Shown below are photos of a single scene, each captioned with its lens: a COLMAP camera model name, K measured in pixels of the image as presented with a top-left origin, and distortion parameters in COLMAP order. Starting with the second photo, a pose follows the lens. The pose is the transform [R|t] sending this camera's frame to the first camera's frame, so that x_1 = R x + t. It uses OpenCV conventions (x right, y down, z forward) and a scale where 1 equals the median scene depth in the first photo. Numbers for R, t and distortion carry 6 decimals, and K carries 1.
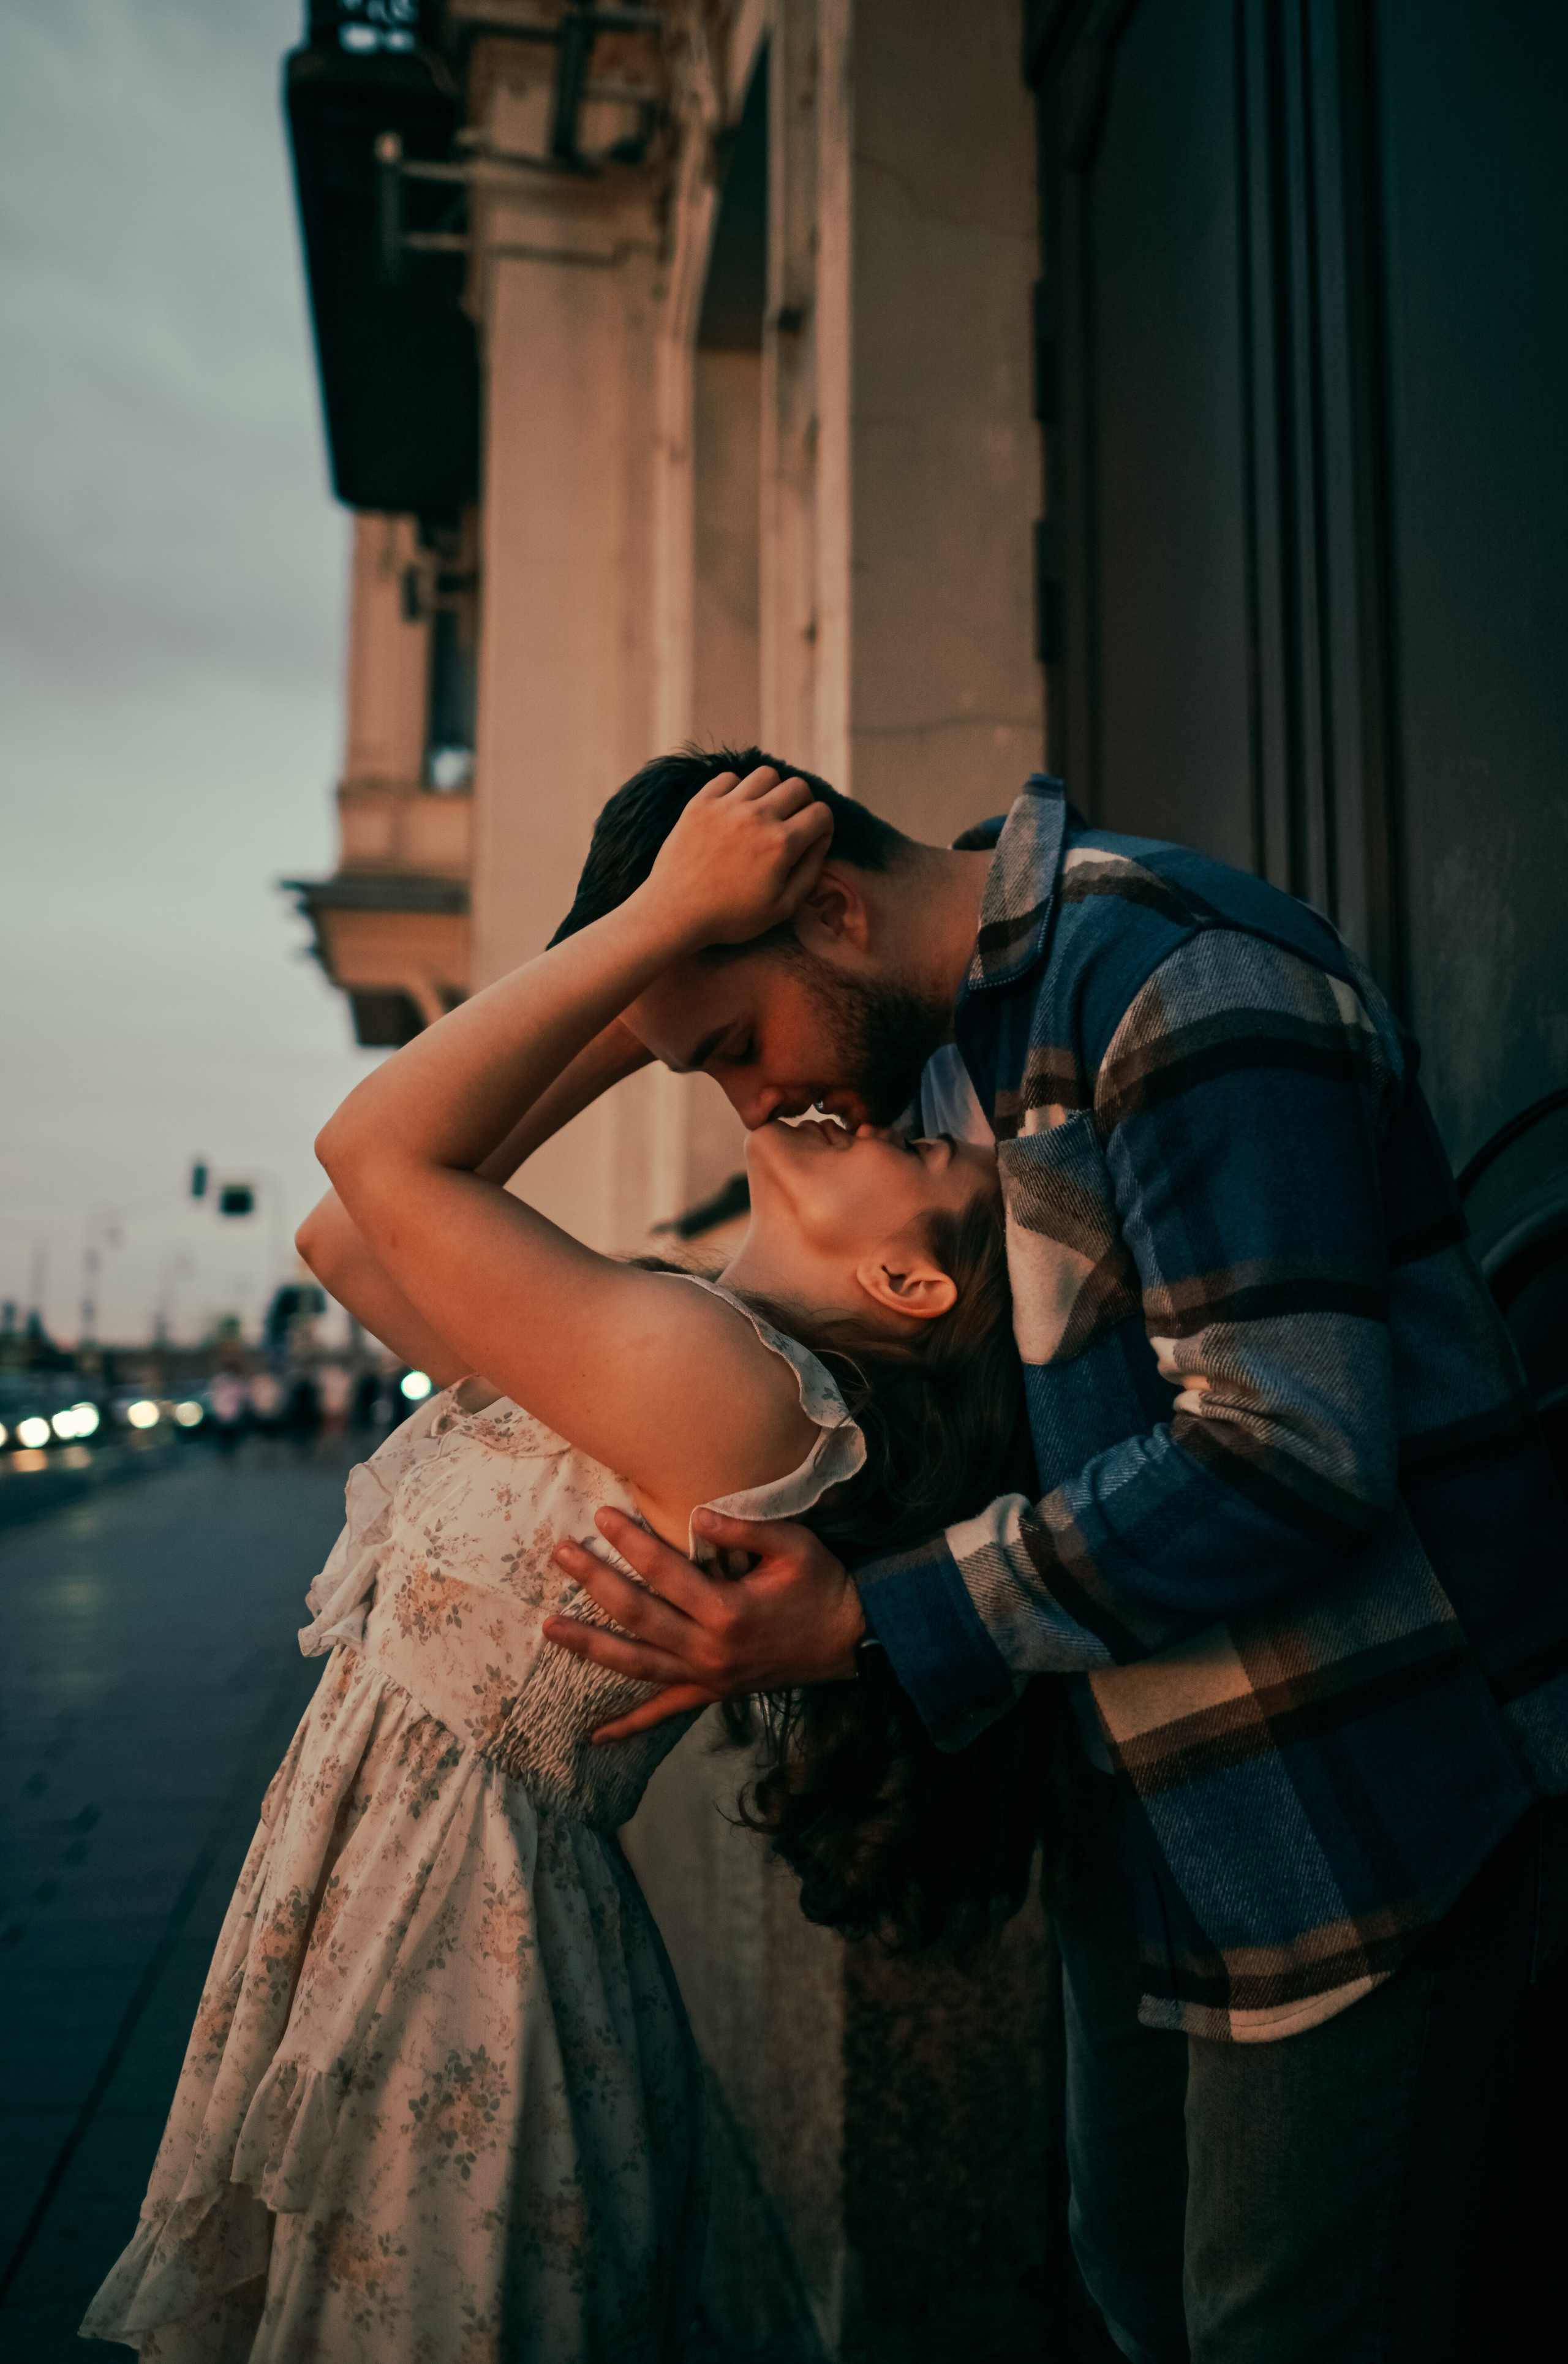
lens RADIAL K [[1795.6, 0, 784.0], [0, 1795.6, 1182.0], [0, 0, 1]] dist [0.000521, 0.000621]
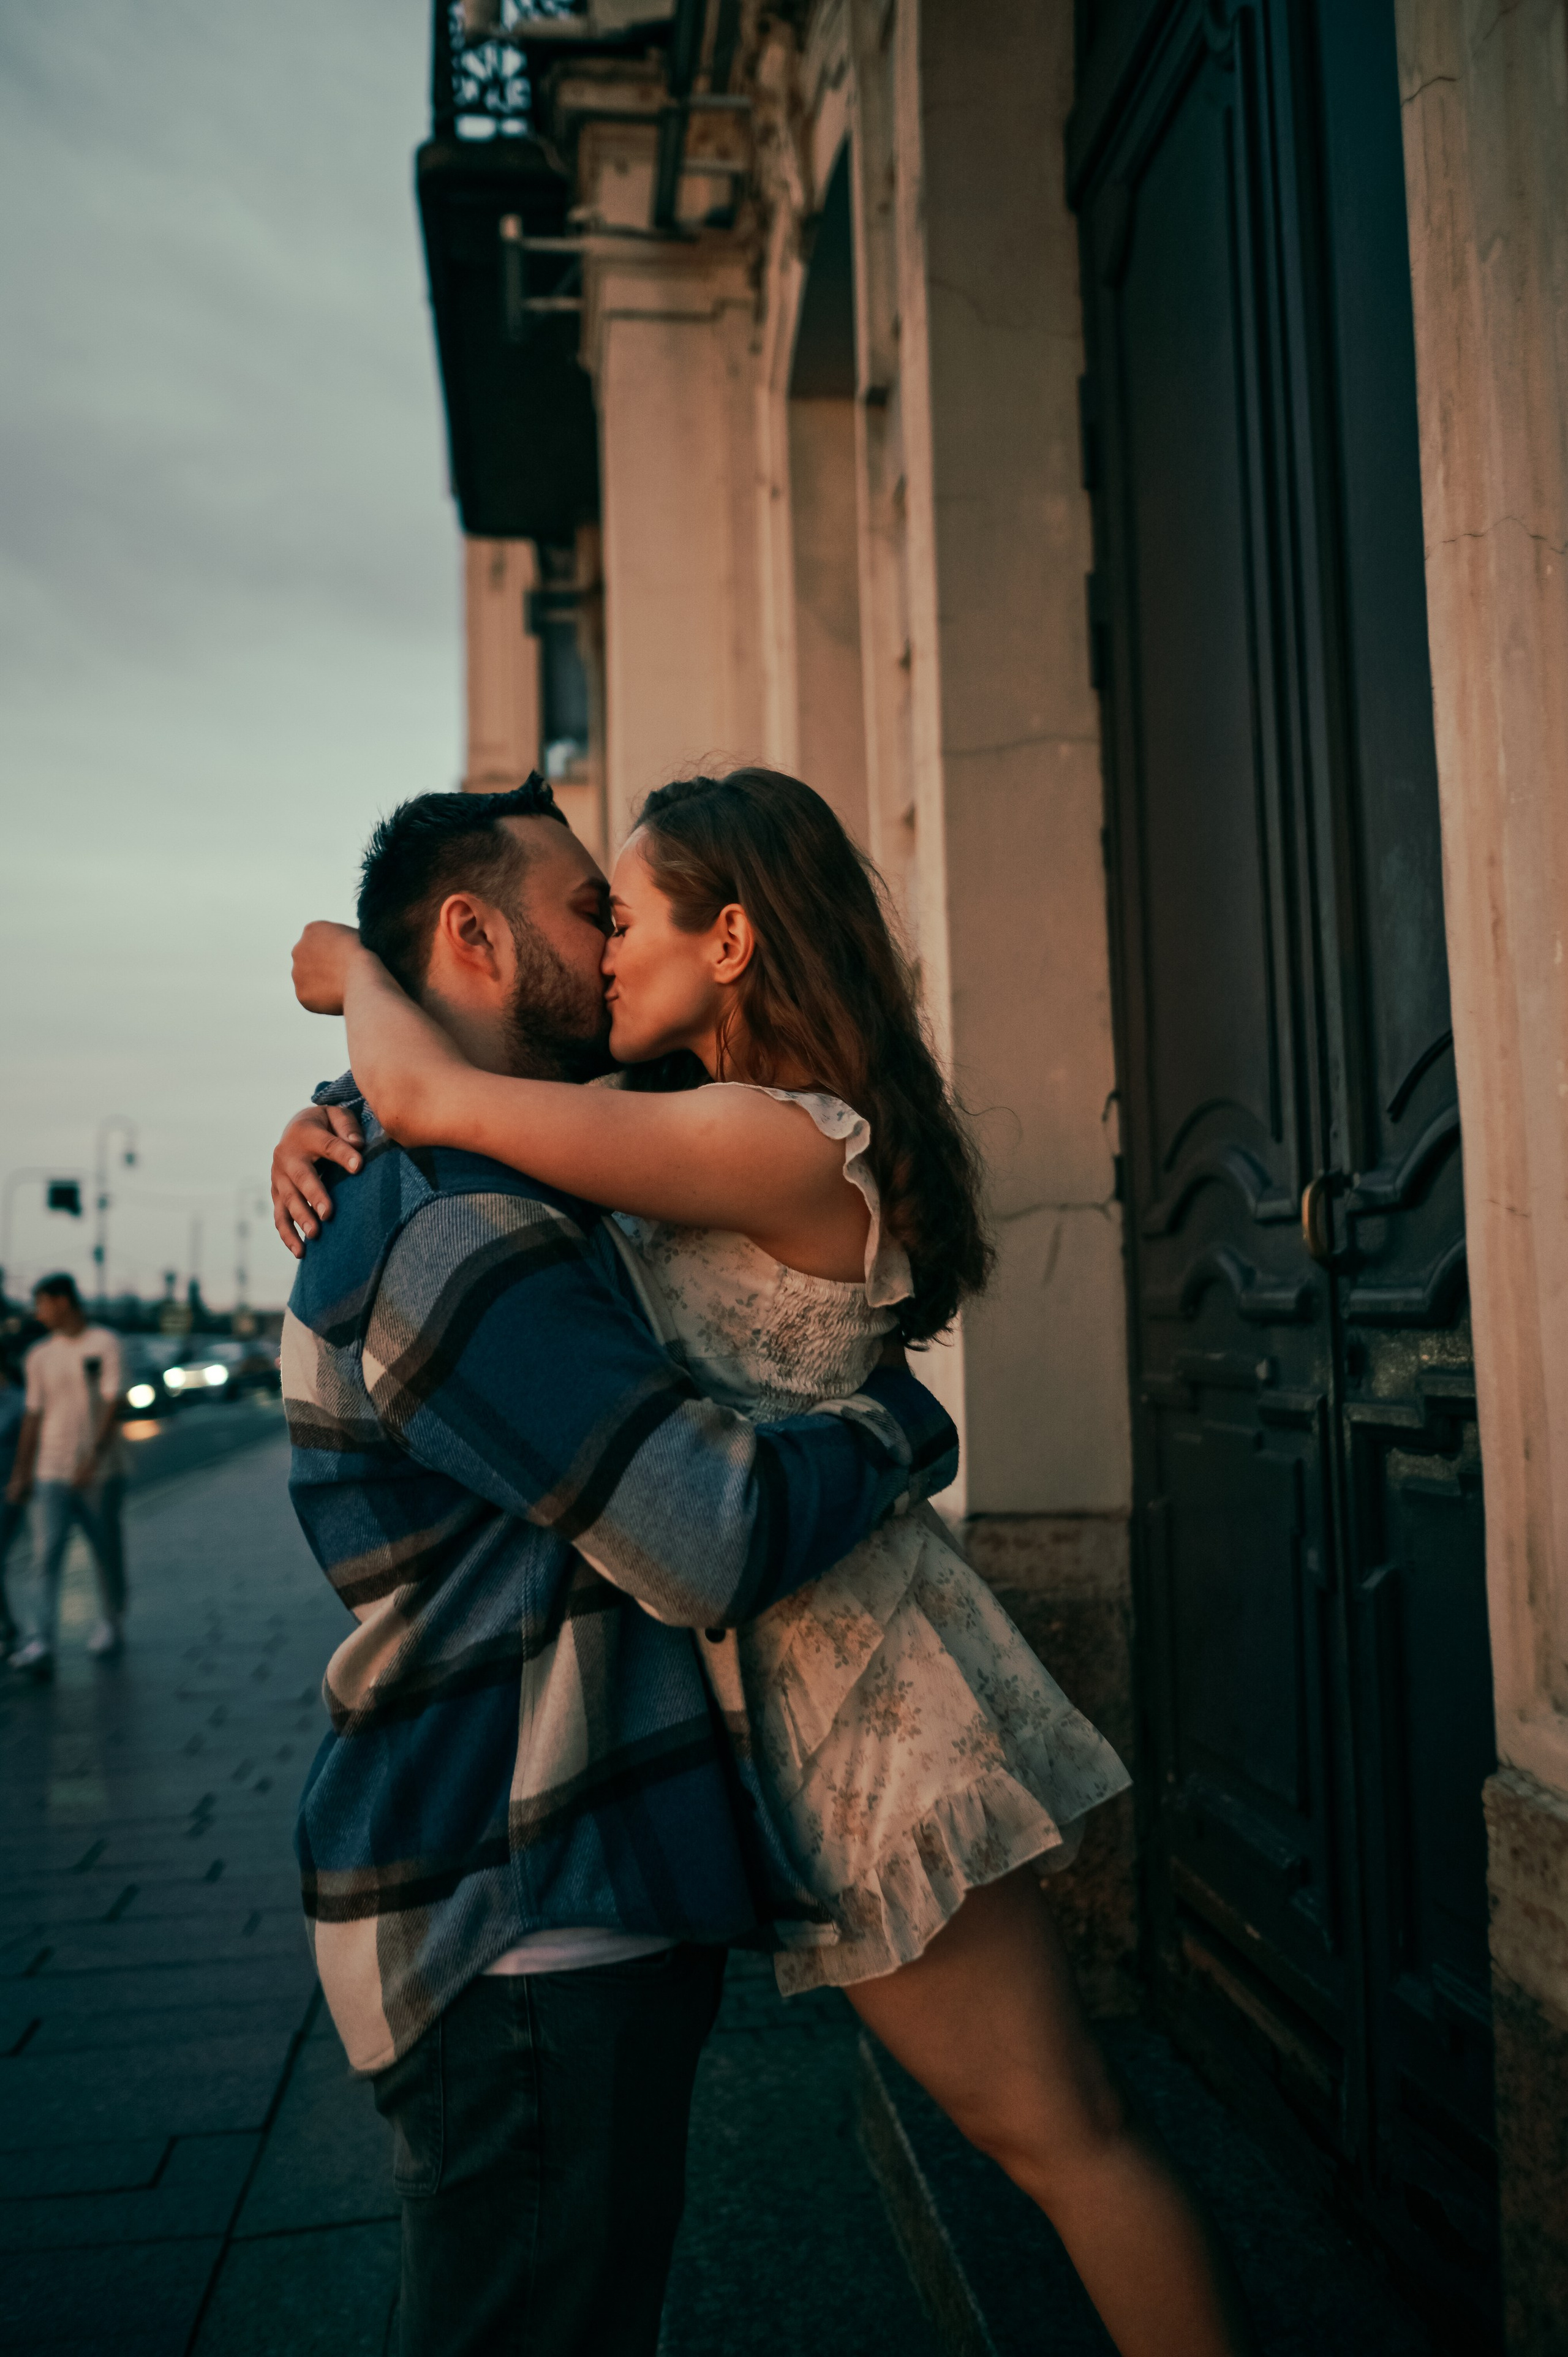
lens RADIAL K [[1790.4, 0, 784.0], [0, 1790.4, 1178.5], [0, 0, 1]] dist [0.000521, 0.000621]
pose [[0.997931, -0.036012, -0.053259, -0.010142], [0.037174, 0.999088, 0.020995, 0.007922], [0.052454, -0.022931, 0.998360, -0.147799]]
